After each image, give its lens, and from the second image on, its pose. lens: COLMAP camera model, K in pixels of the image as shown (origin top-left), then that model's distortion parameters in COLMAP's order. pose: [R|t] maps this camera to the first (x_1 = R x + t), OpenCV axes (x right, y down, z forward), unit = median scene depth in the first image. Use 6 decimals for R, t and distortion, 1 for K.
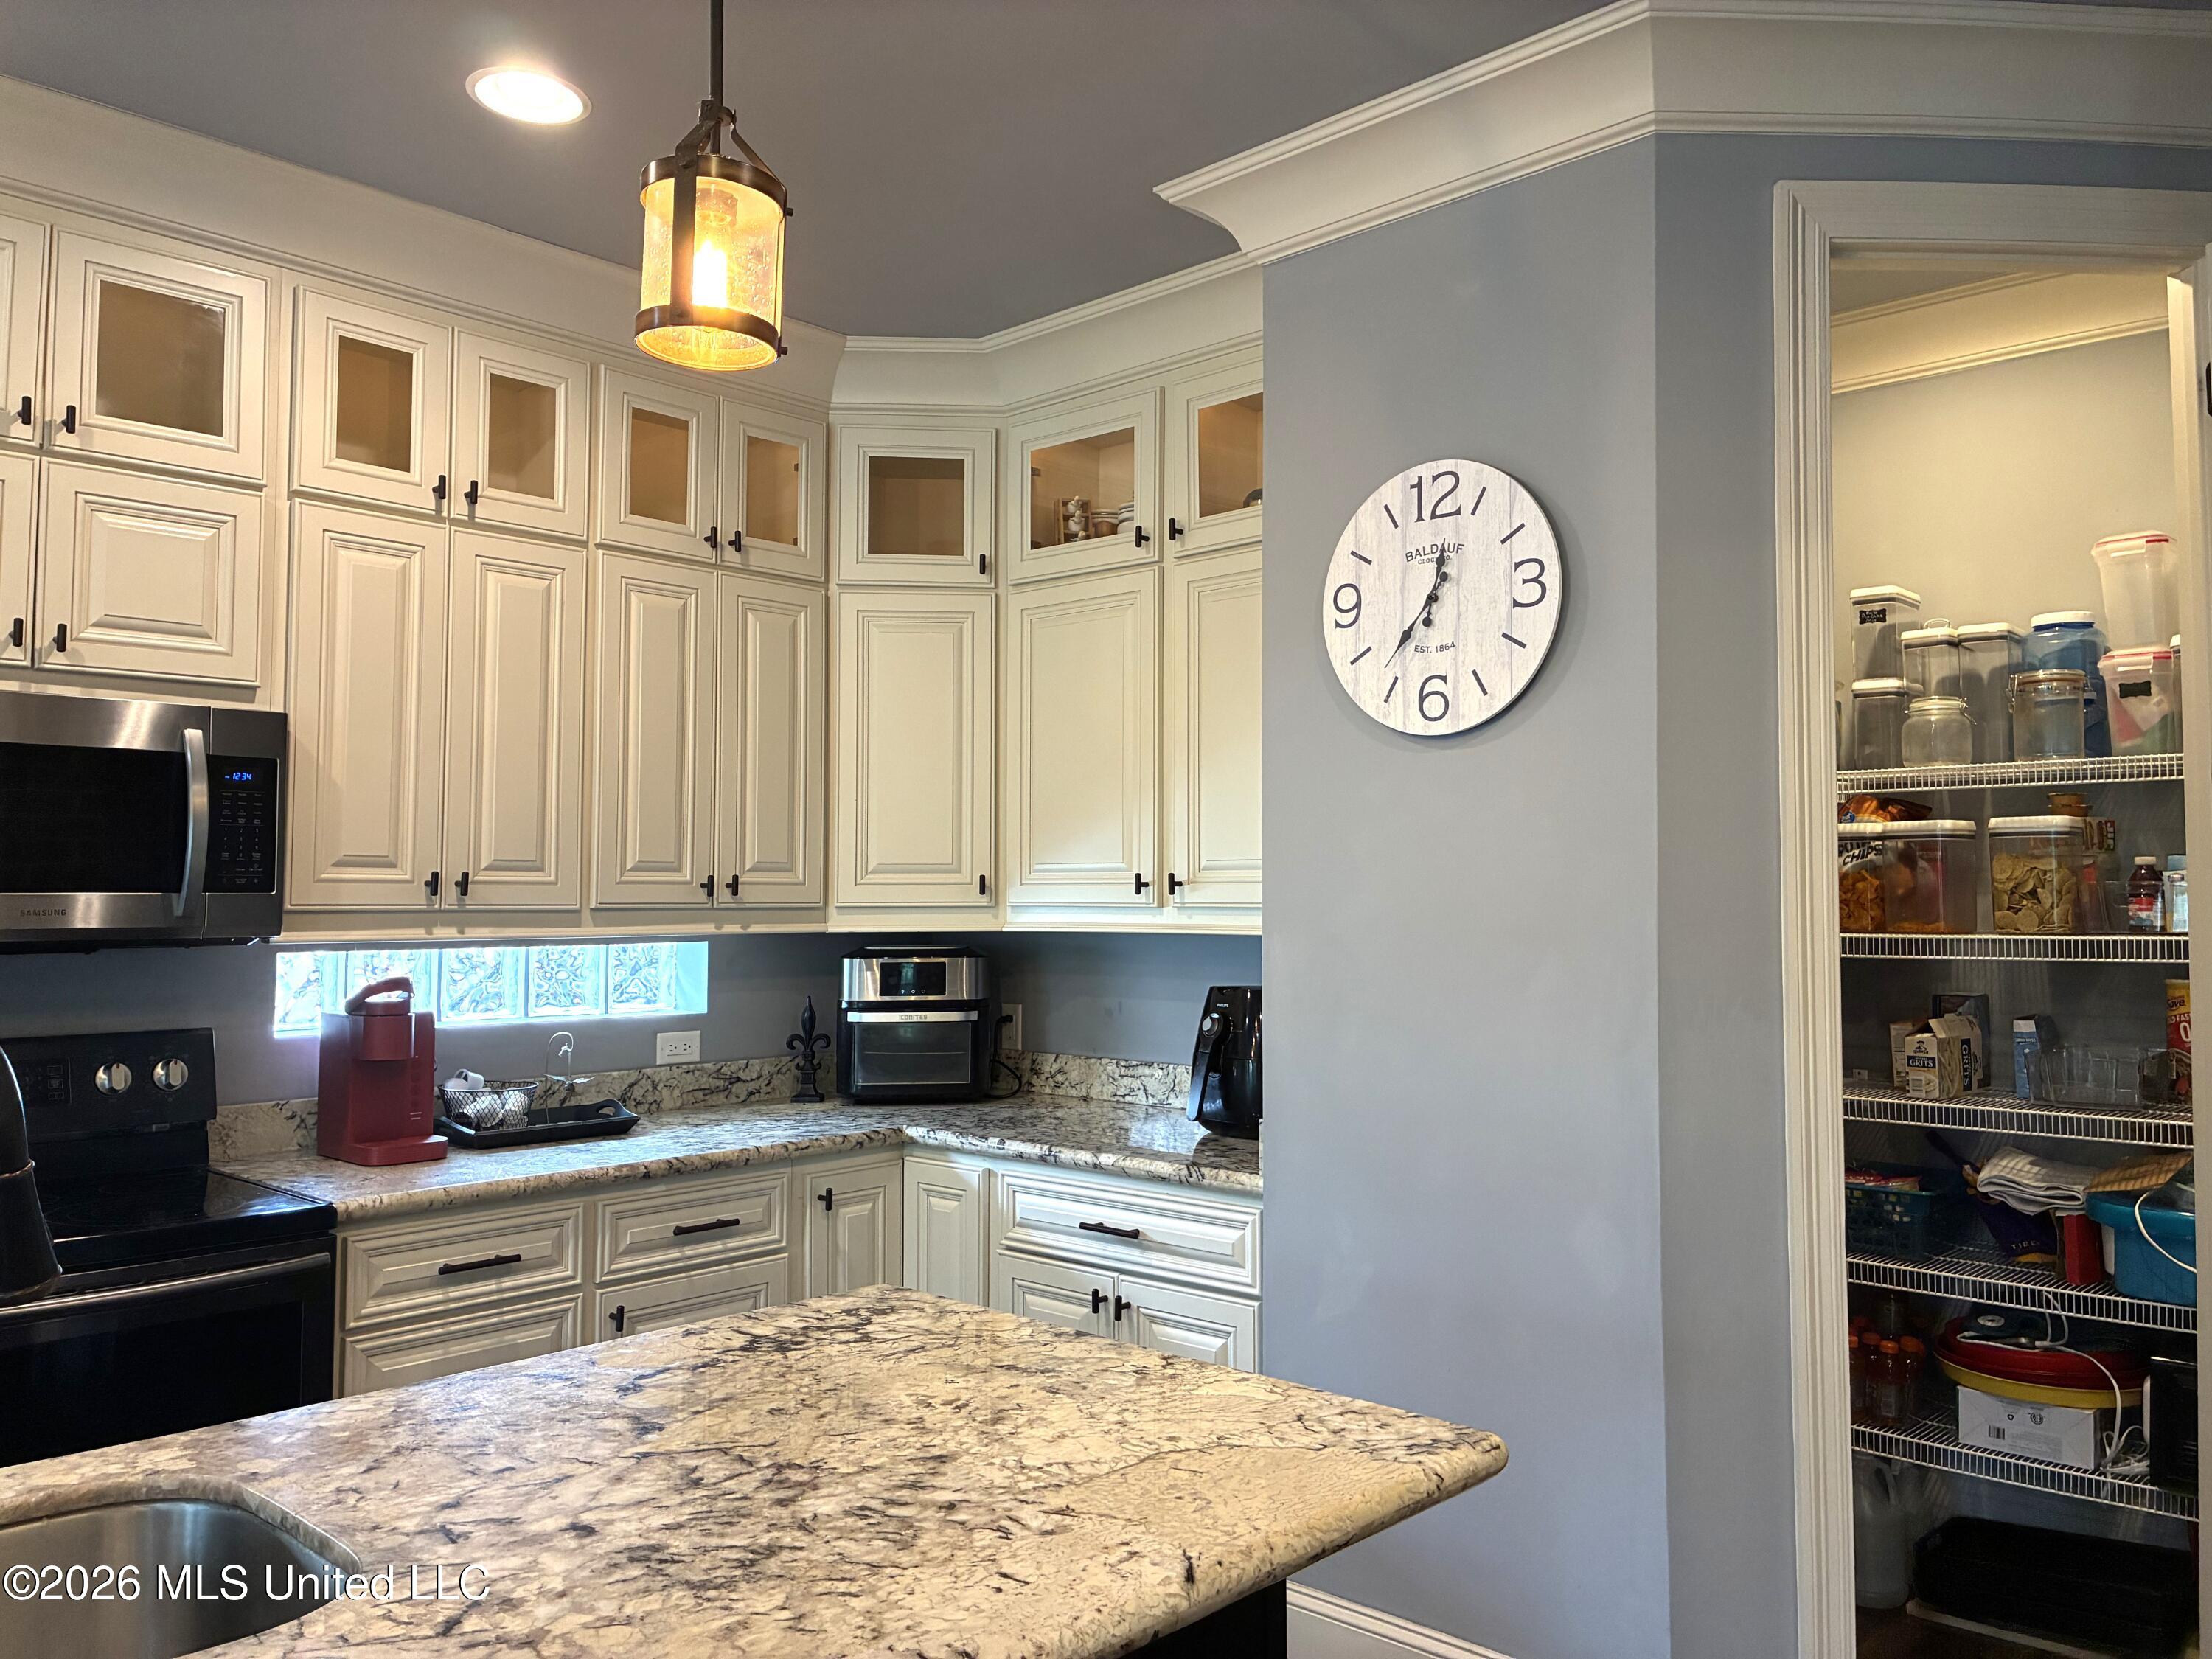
lens RADIAL K [[1692.5, 0, 1111.6], [0, 1692.5, 813.0], [0, 0, 1]] dist [0.062818, -0.078758]
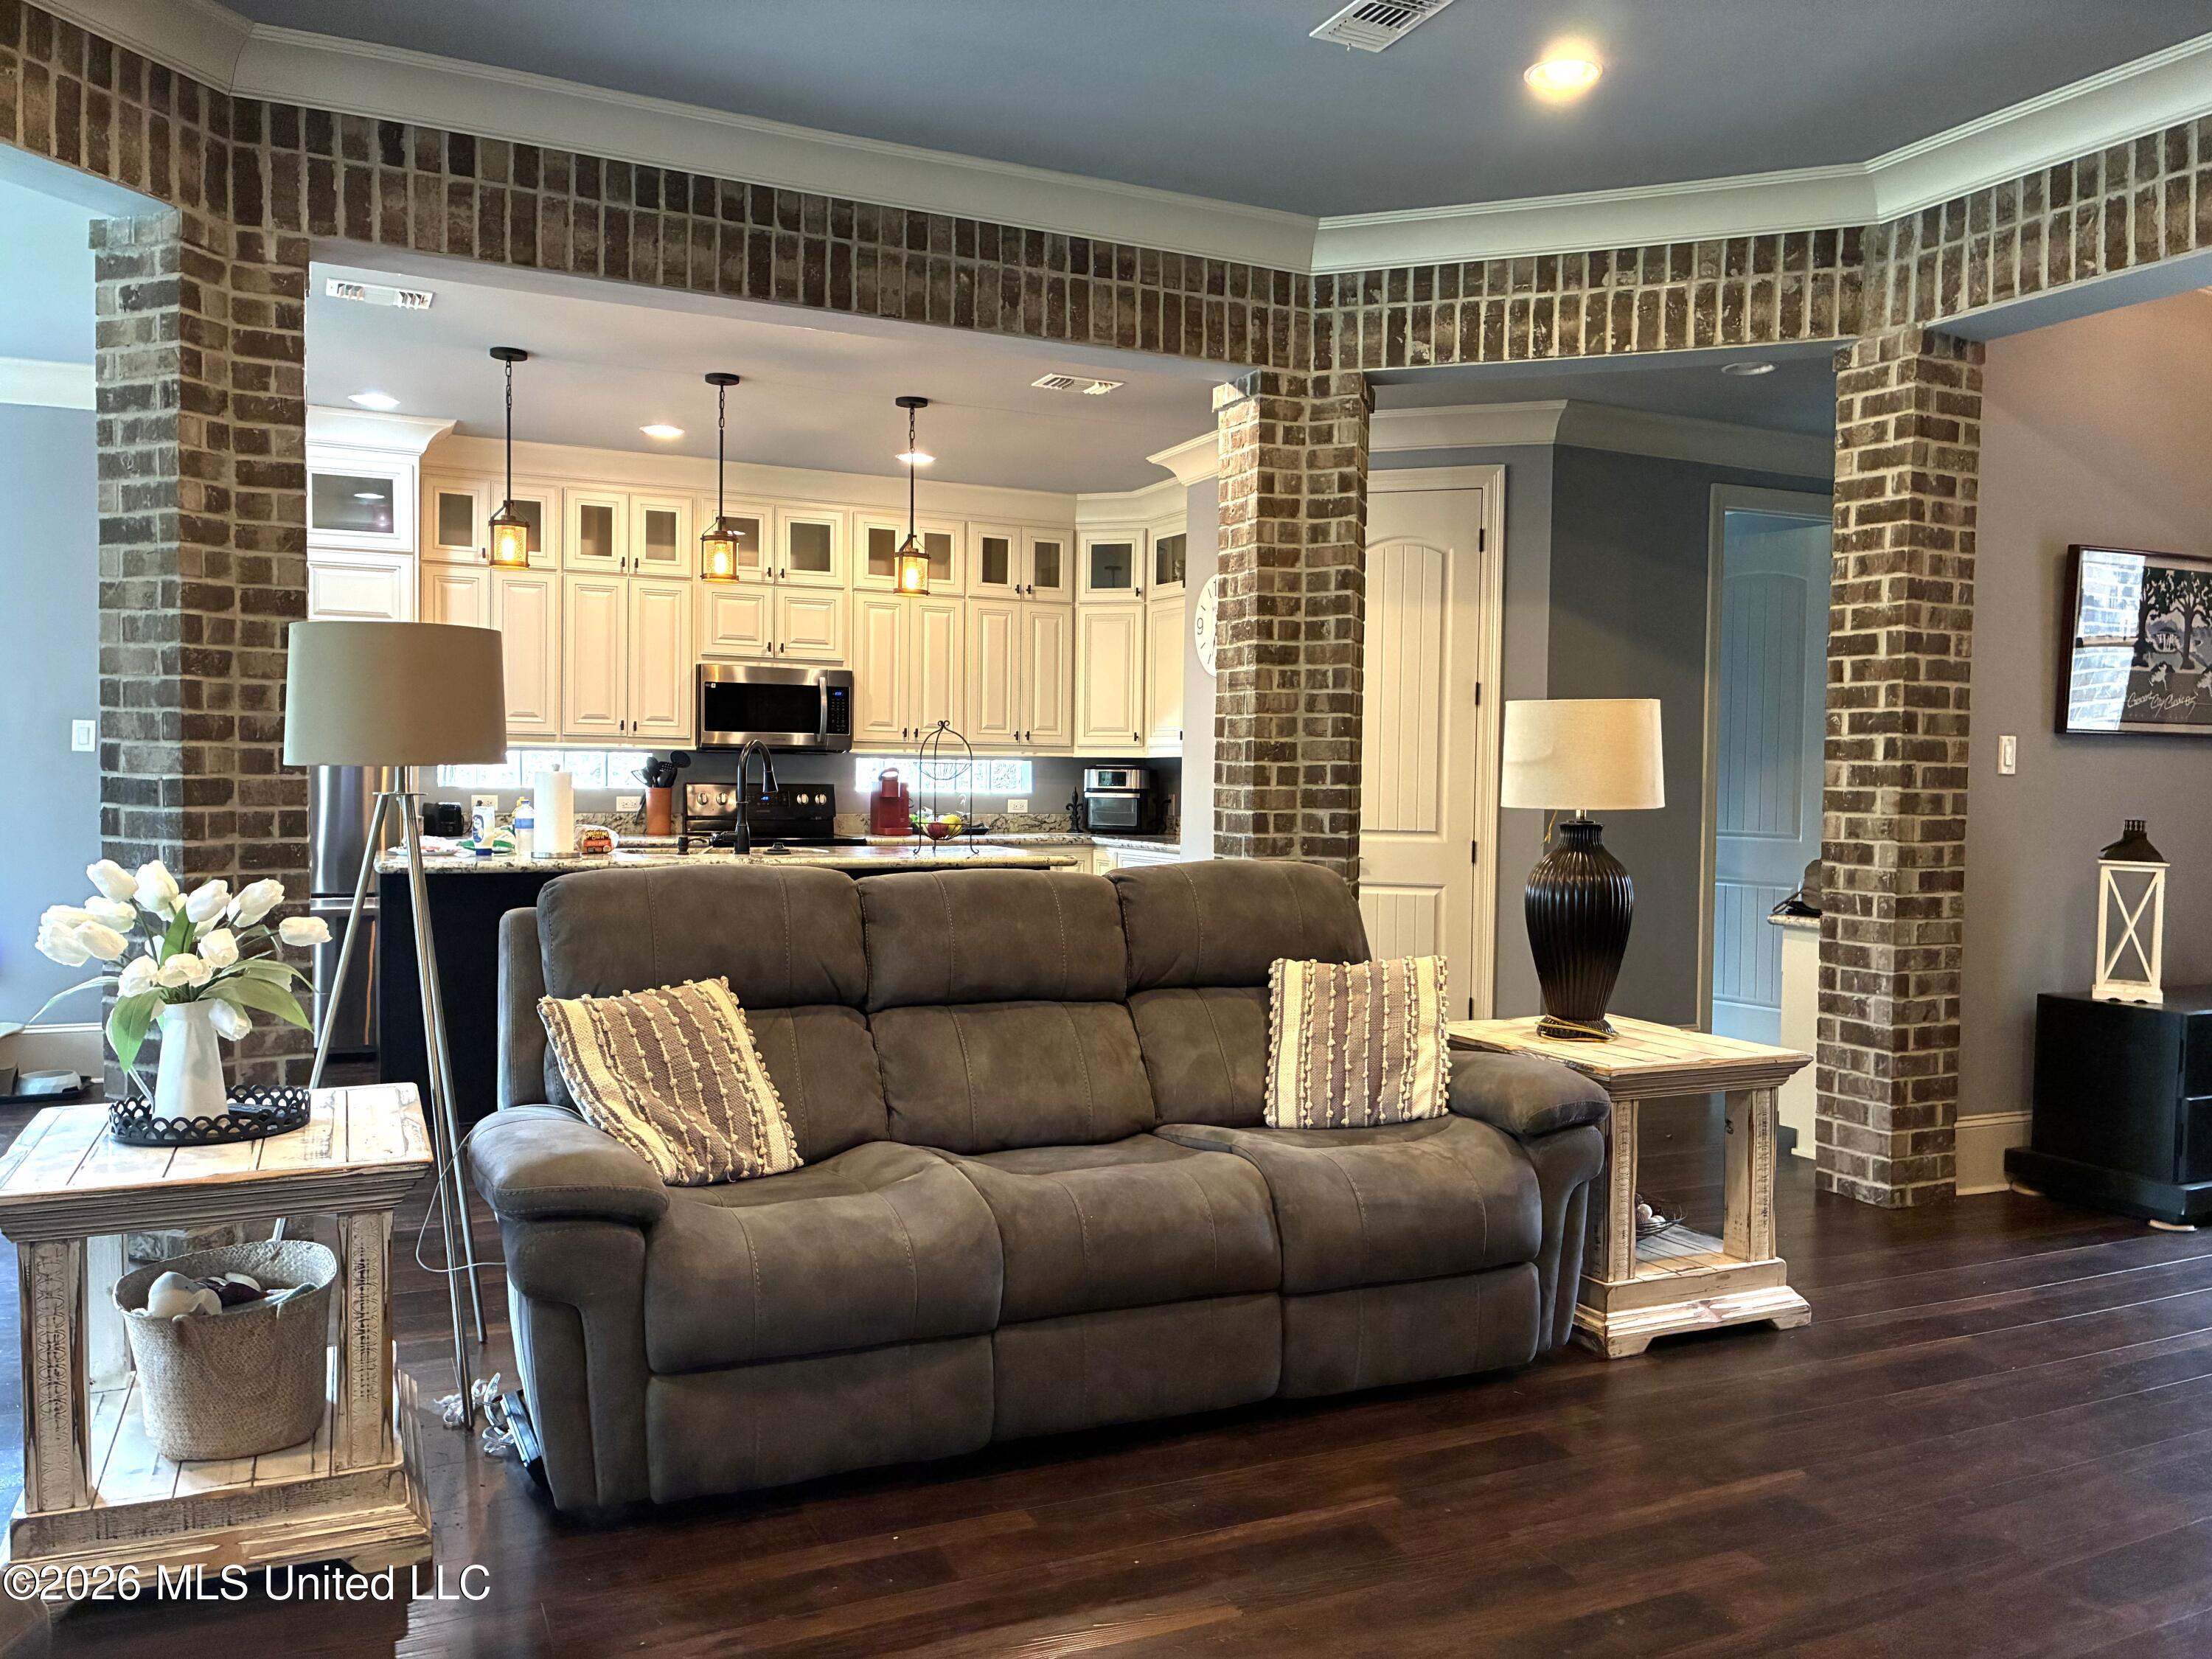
lens RADIAL K [[1692.5, 0, 1105.0], [0, 1692.5, 836.0], [0, 0, 1]] dist [0.062818, -0.078758]
pose [[0.914077, 0.021640, -0.404963, 0.867951], [0.008981, 0.997250, 0.073562, 0.009239], [0.405441, -0.070878, 0.911369, -1.168276]]
